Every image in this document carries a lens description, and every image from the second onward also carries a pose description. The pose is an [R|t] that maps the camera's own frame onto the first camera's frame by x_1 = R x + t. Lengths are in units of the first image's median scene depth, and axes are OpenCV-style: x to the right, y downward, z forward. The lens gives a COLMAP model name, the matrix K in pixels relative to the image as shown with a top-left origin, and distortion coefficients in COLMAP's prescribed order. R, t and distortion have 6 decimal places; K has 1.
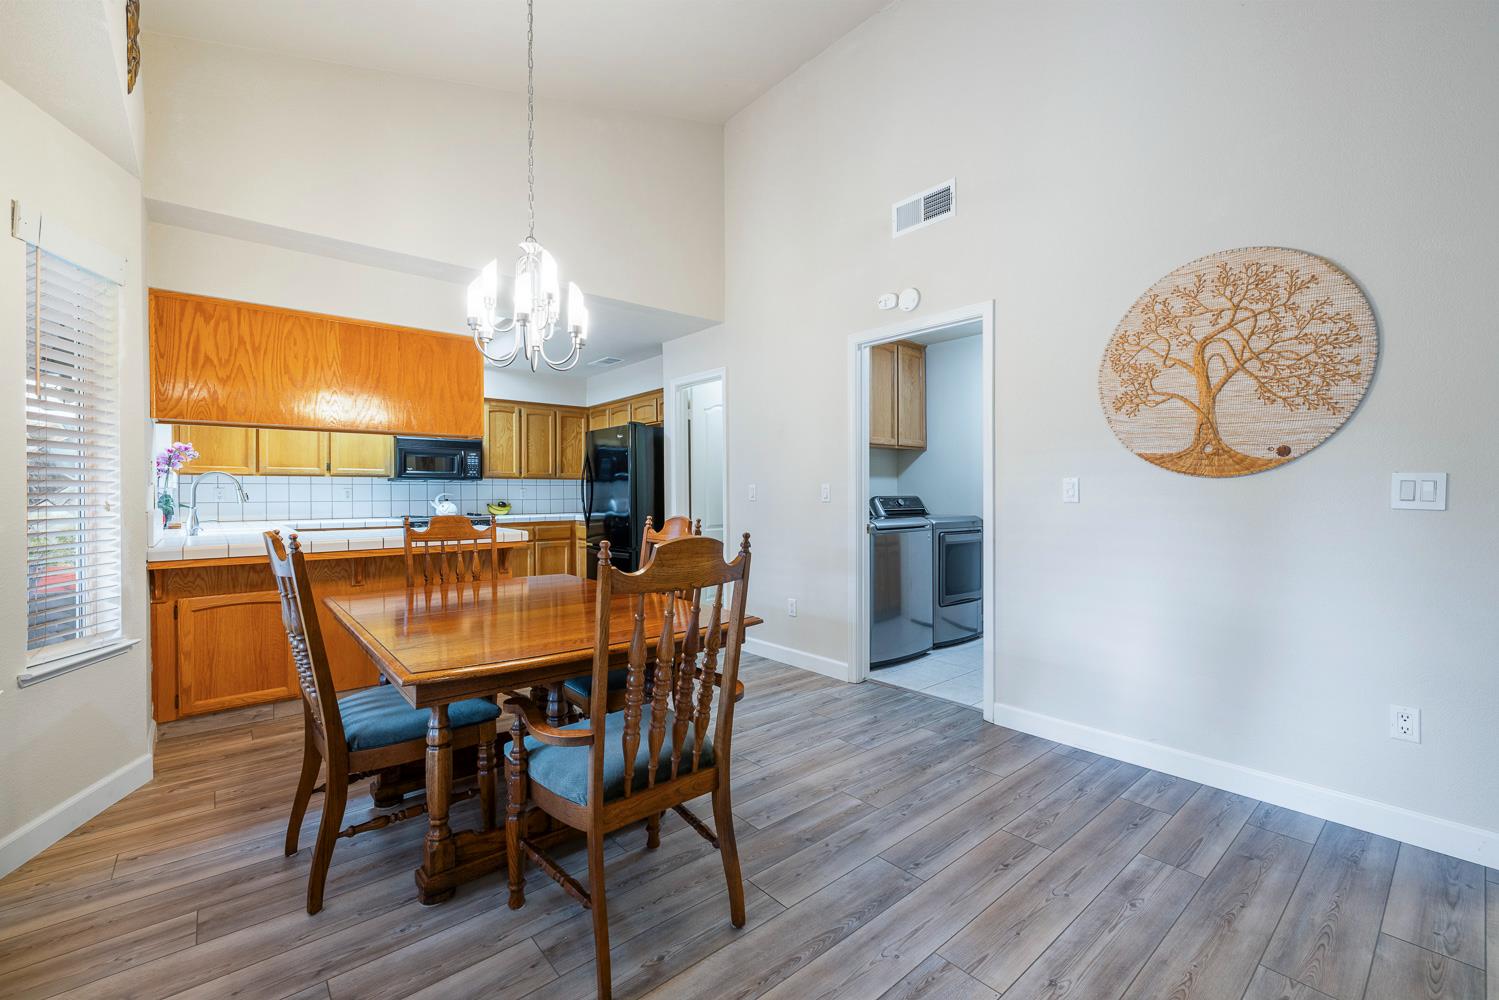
lens RADIAL K [[634.4, 0, 742.3], [0, 634.4, 491.2], [0, 0, 1]] dist [-0.001838, 0.000127]
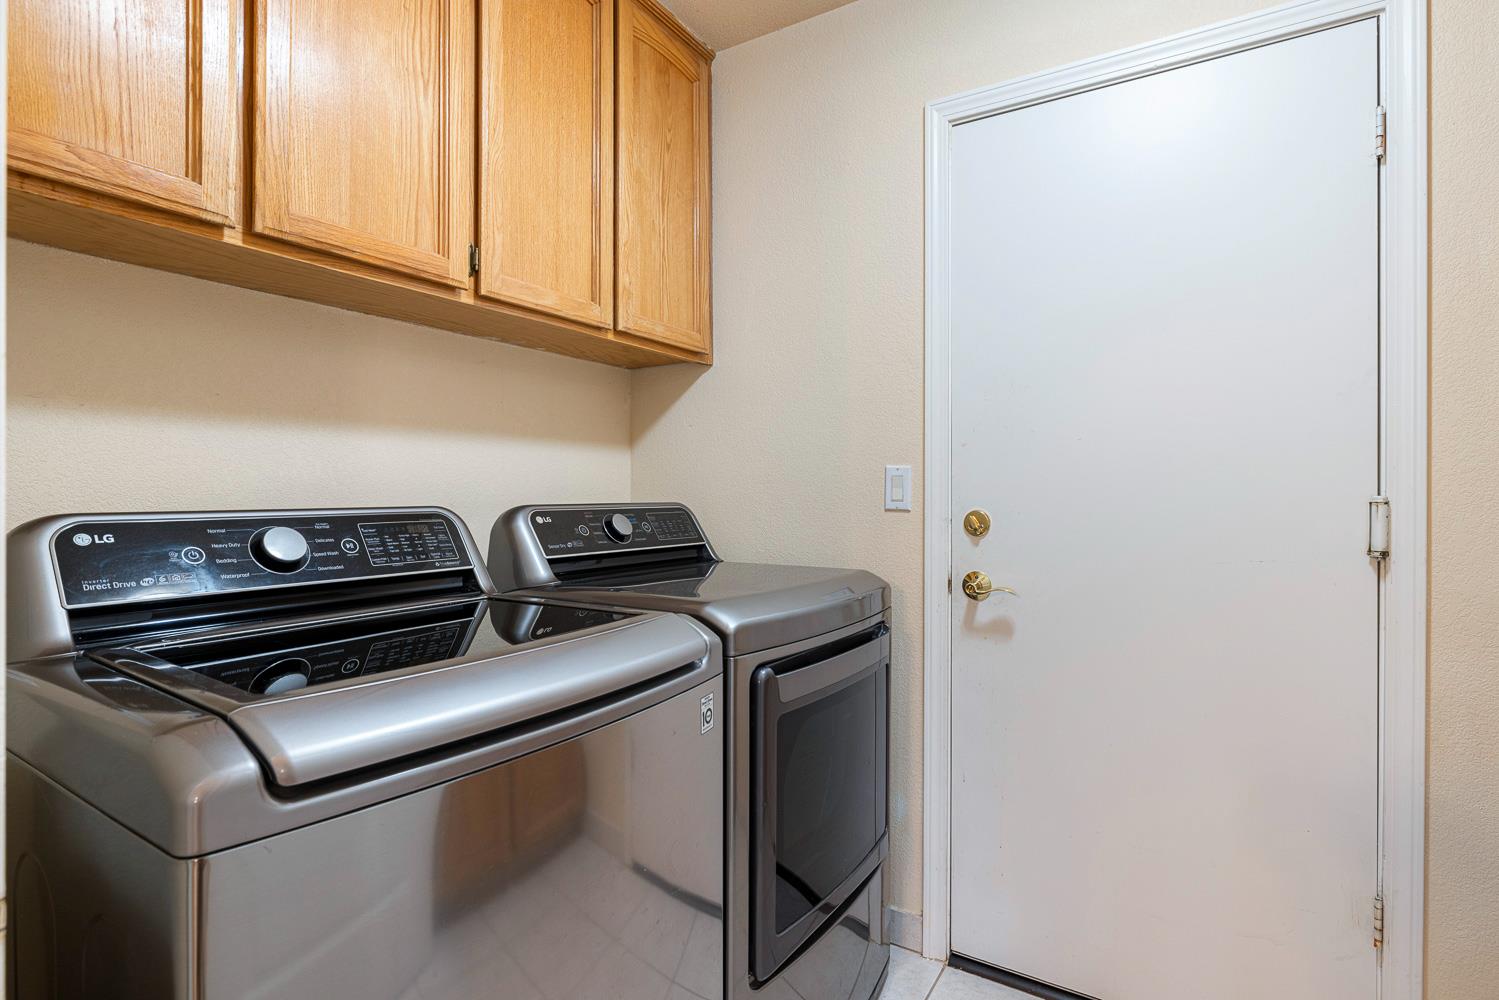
lens RADIAL K [[751.7, 0, 745.0], [0, 751.7, 495.6], [0, 0, 1]] dist [-0.003179, 0.000191]
pose [[0.950903, 0.009944, 0.309328, 0.195196], [-0.013350, 0.999871, 0.008897, -0.000127], [-0.309200, -0.012590, 0.950914, 0.649856]]
